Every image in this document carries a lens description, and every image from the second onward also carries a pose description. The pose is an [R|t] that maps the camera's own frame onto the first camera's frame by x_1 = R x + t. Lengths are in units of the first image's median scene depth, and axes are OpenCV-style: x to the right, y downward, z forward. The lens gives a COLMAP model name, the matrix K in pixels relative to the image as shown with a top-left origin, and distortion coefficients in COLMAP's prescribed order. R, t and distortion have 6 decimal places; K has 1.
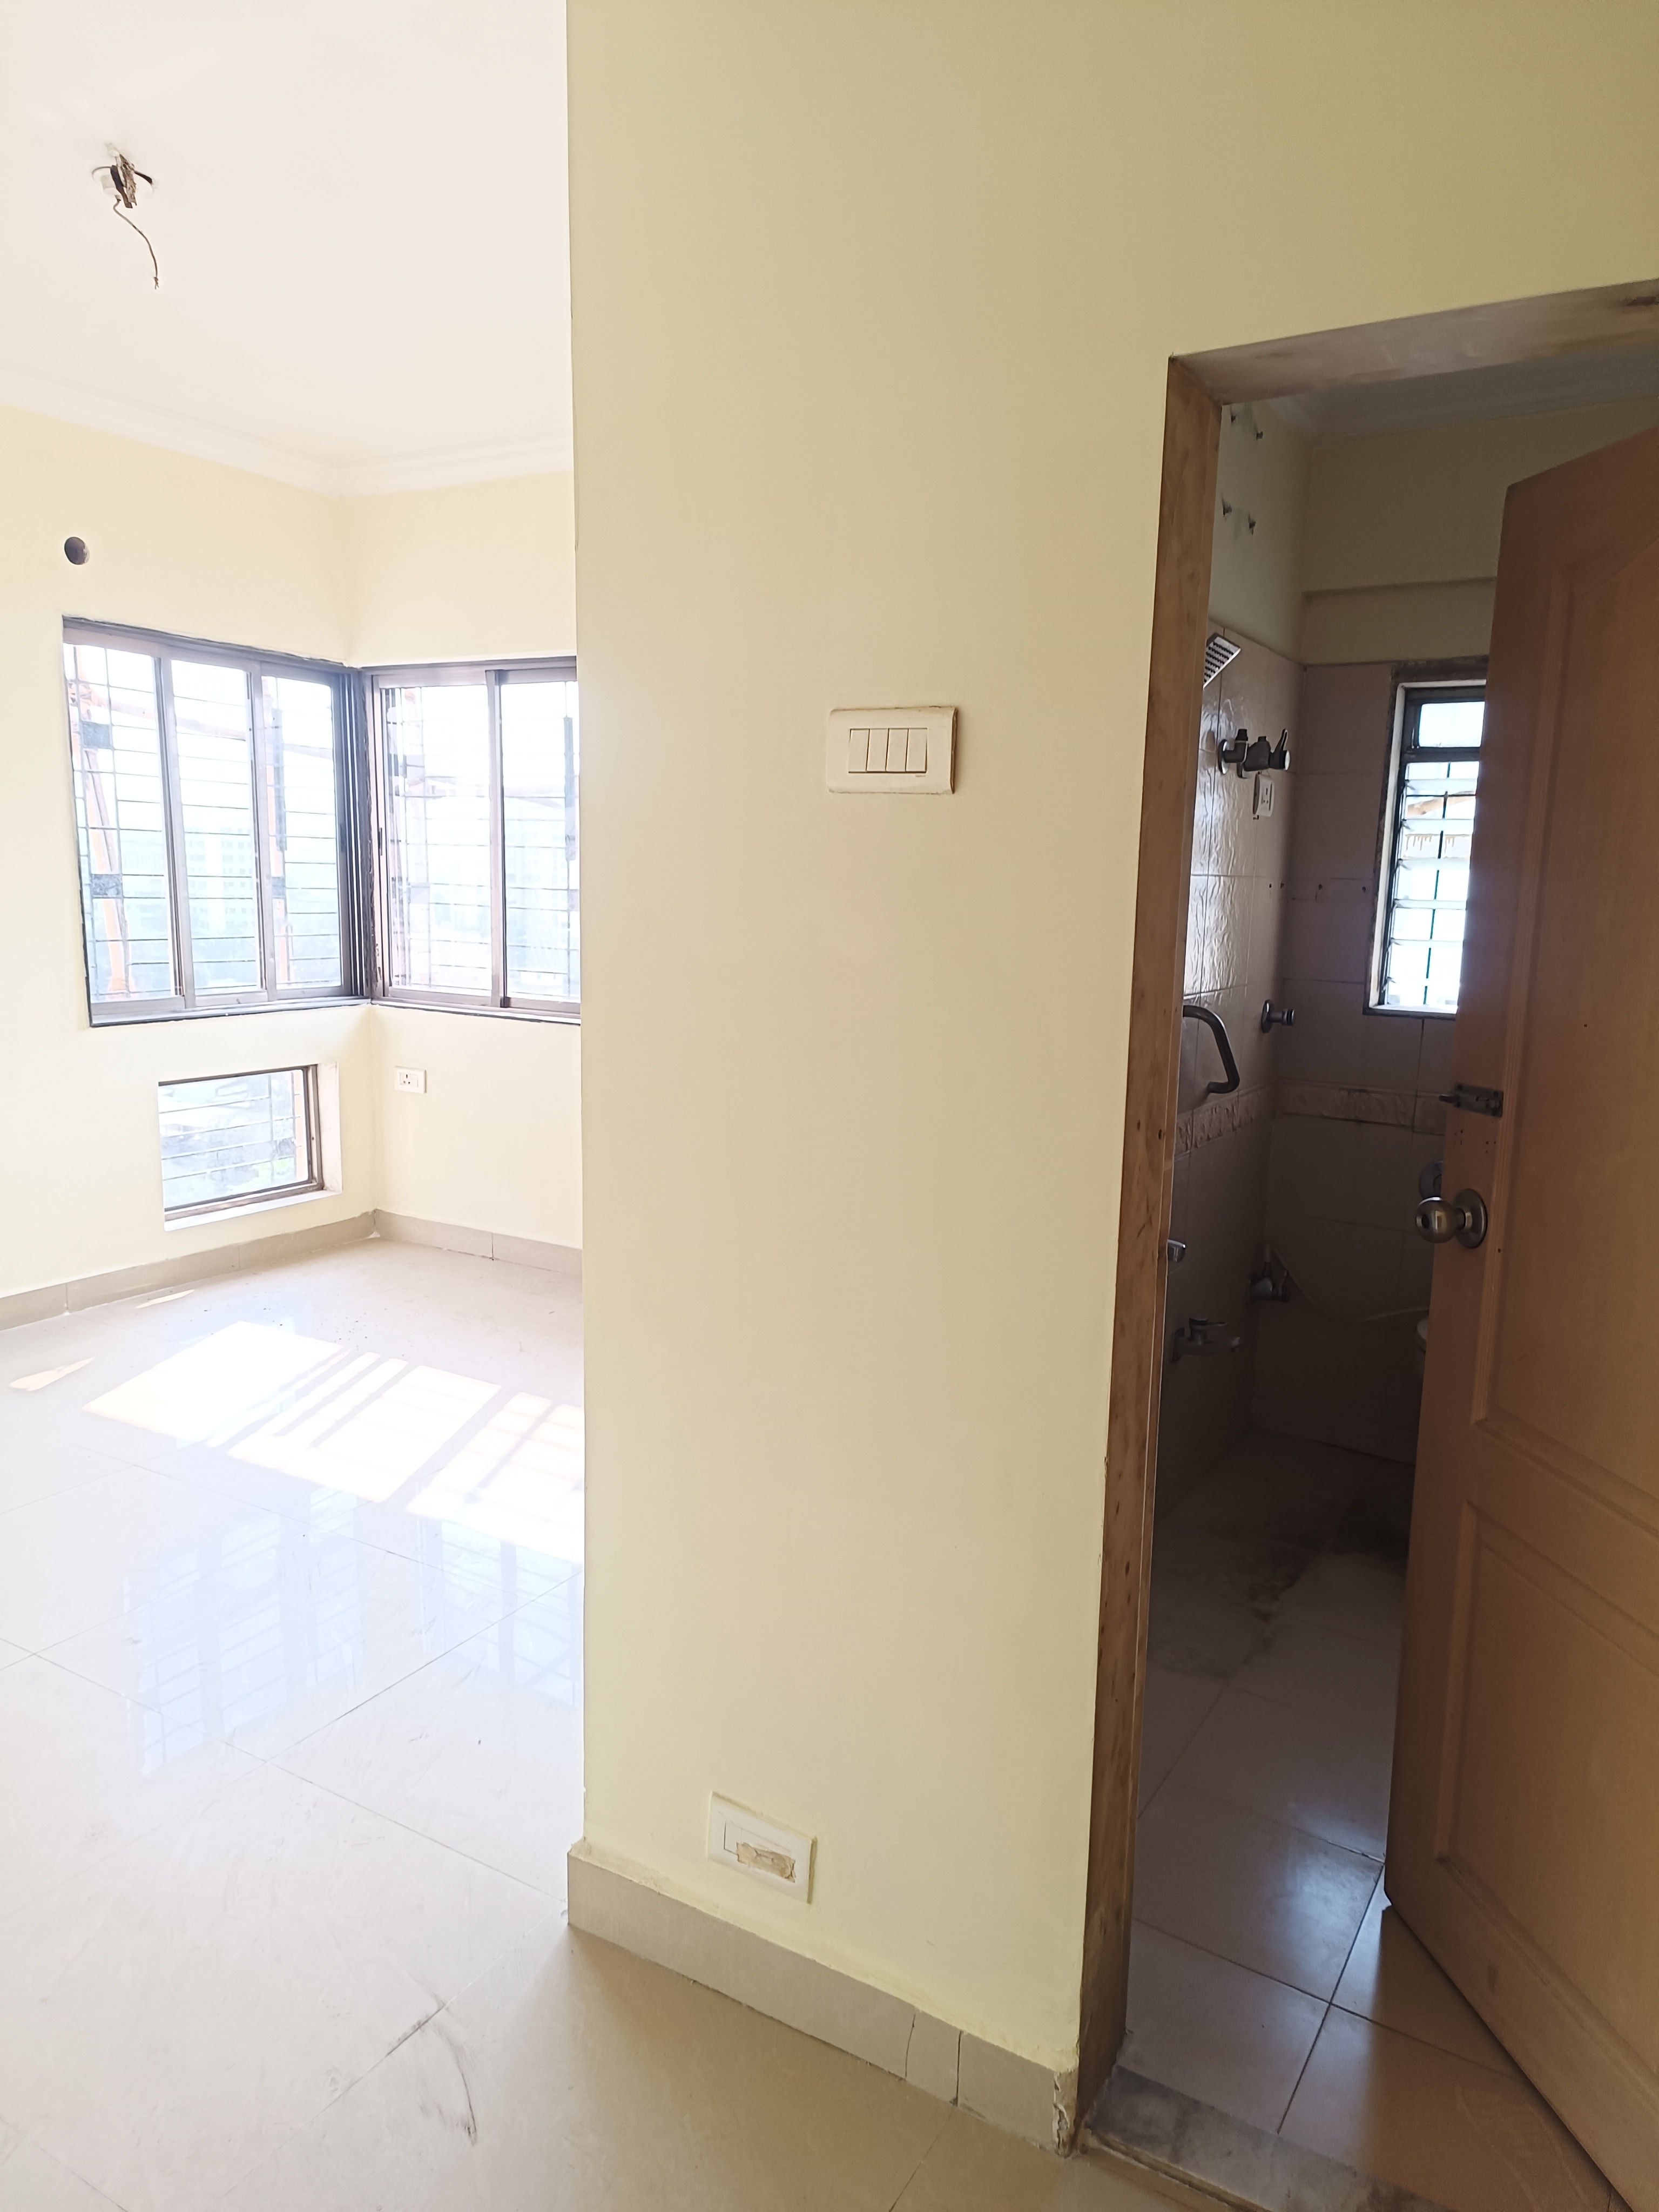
lens RADIAL K [[1477.0, 0, 834.6], [0, 1477.0, 1109.2], [0, 0, 1]] dist [0.048760, 0.001506]
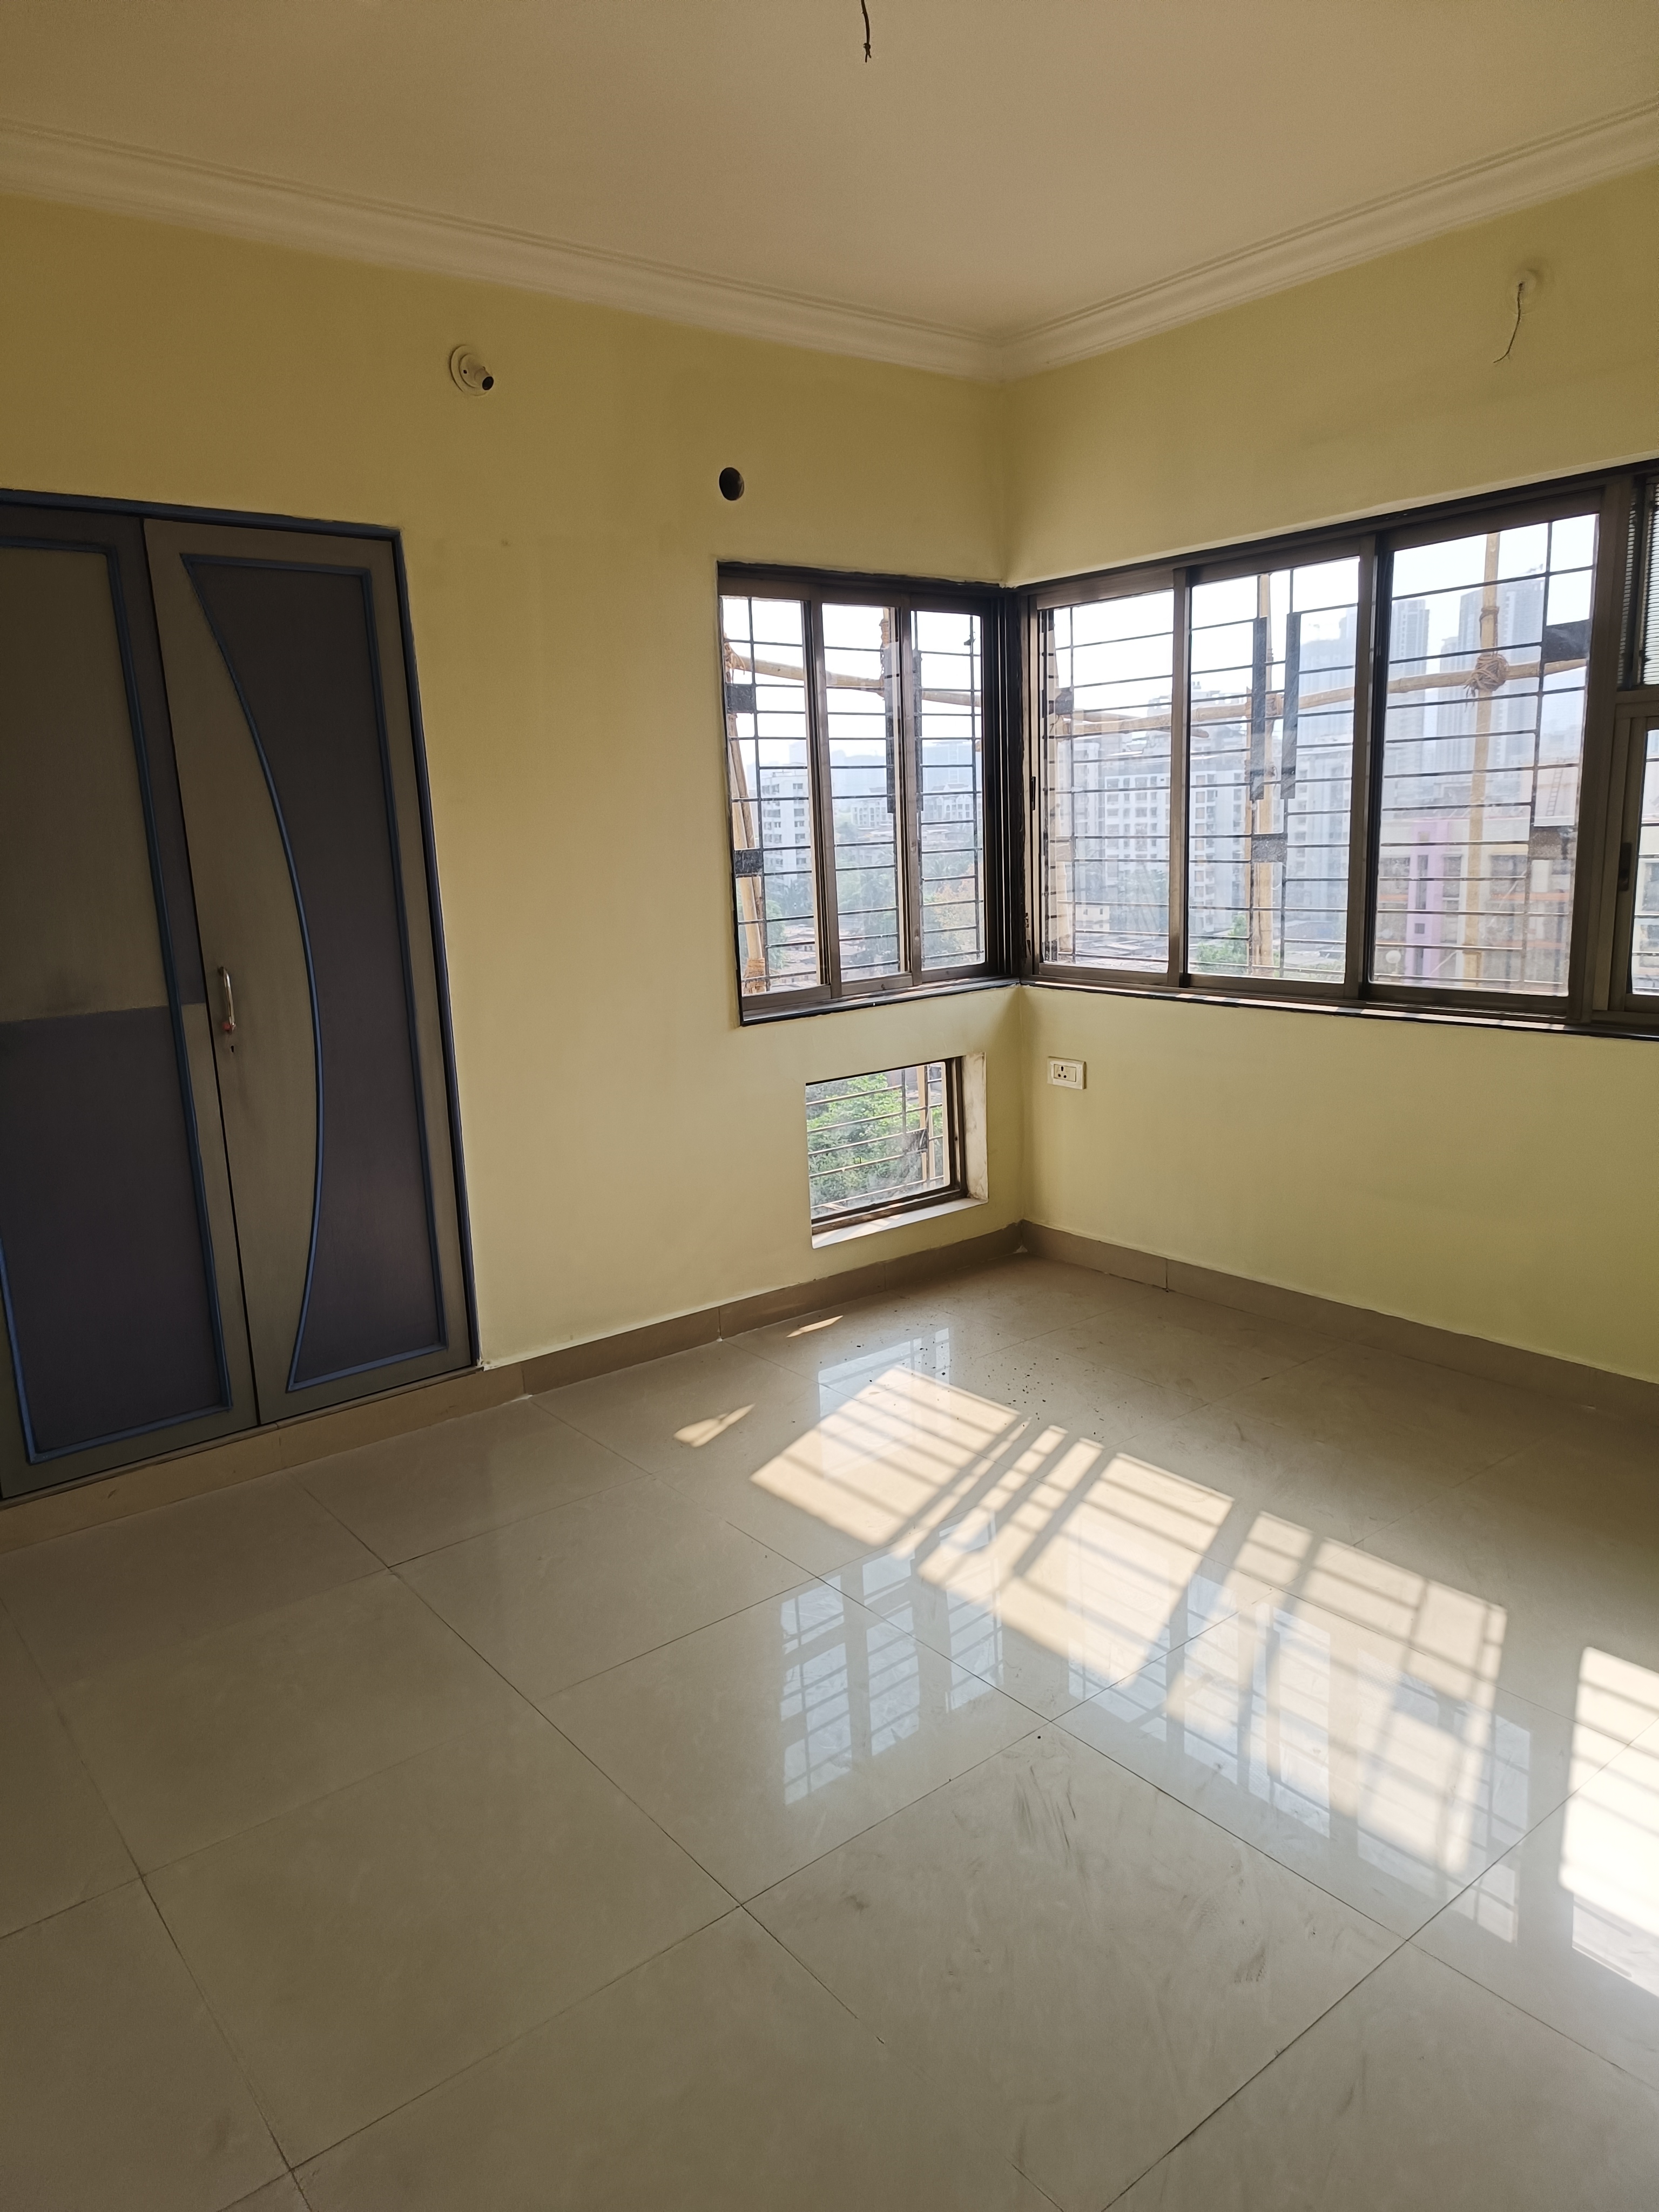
lens RADIAL K [[1477.0, 0, 826.6], [0, 1477.0, 1110.0], [0, 0, 1]] dist [0.048760, 0.001506]
pose [[0.932918, 0.014243, -0.359807, -0.112577], [0.000673, 0.999147, 0.041296, -0.035110], [0.360089, -0.038768, 0.932112, 0.163664]]
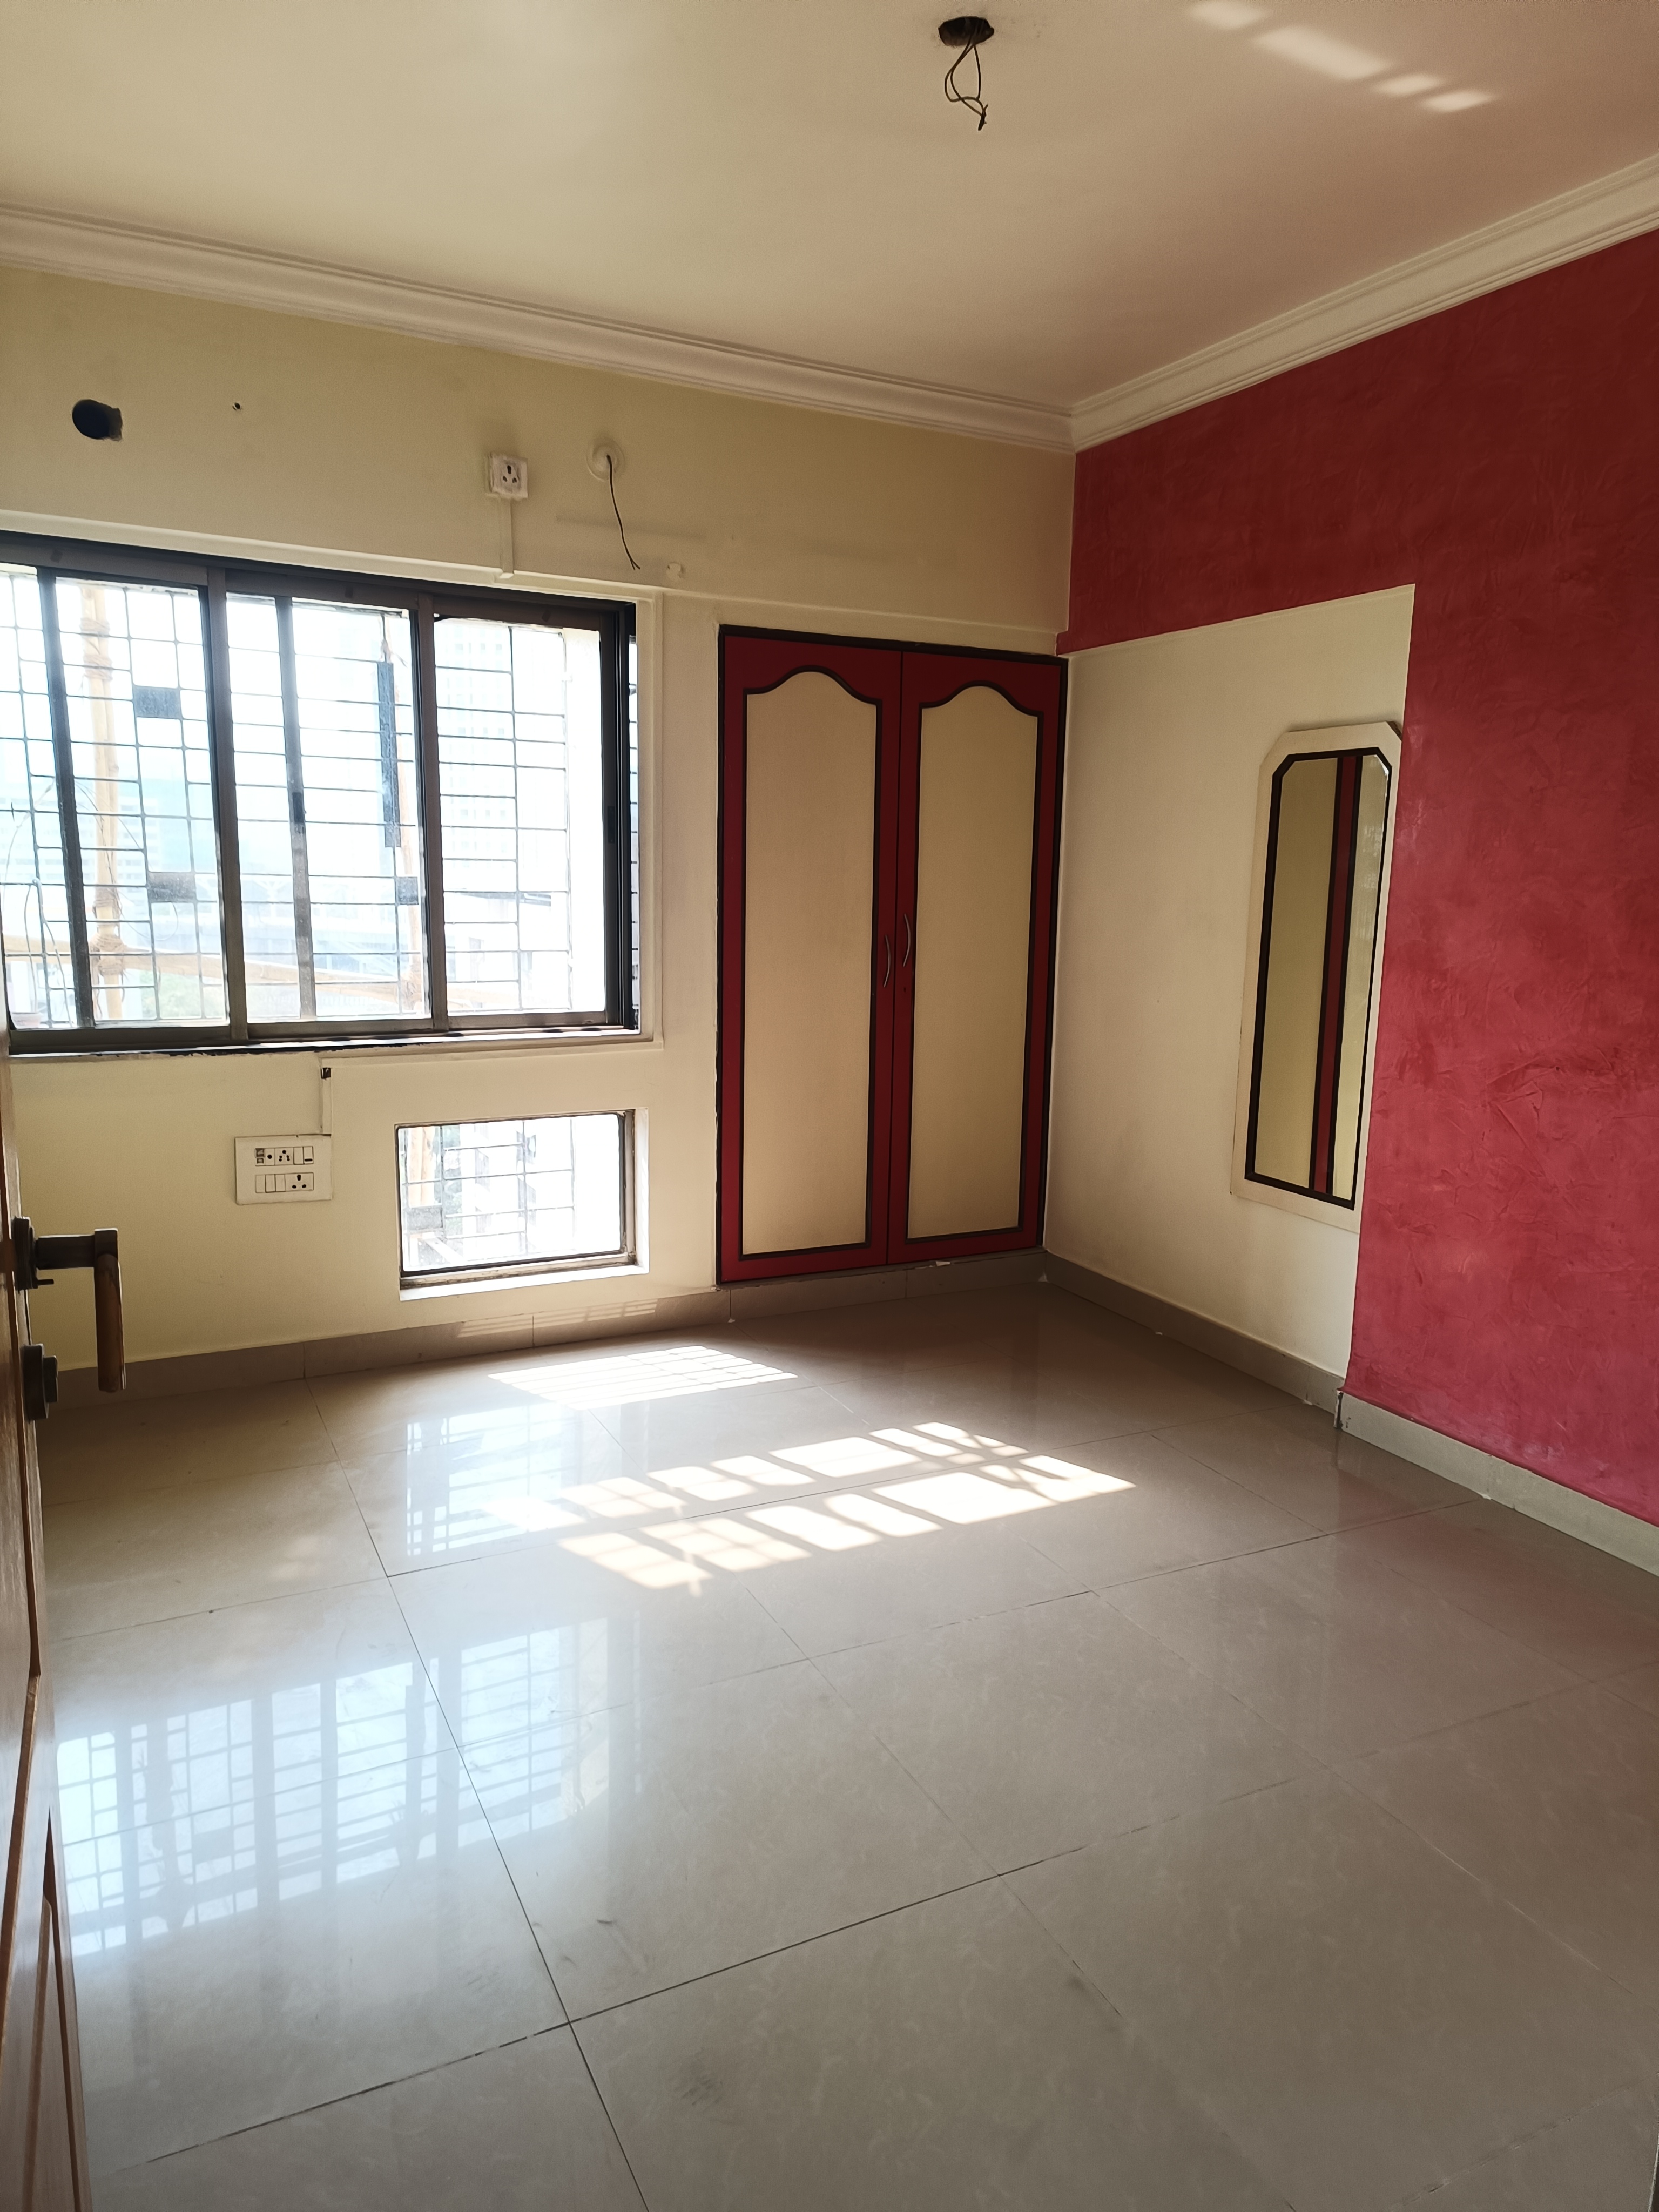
lens RADIAL K [[1477.0, 0, 833.7], [0, 1477.0, 1109.6], [0, 0, 1]] dist [0.048760, 0.001506]
pose [[0.843463, 0.072818, -0.532229, 0.181738], [-0.078729, 0.996828, 0.011615, -0.050955], [0.531387, 0.032105, 0.846521, 0.390110]]
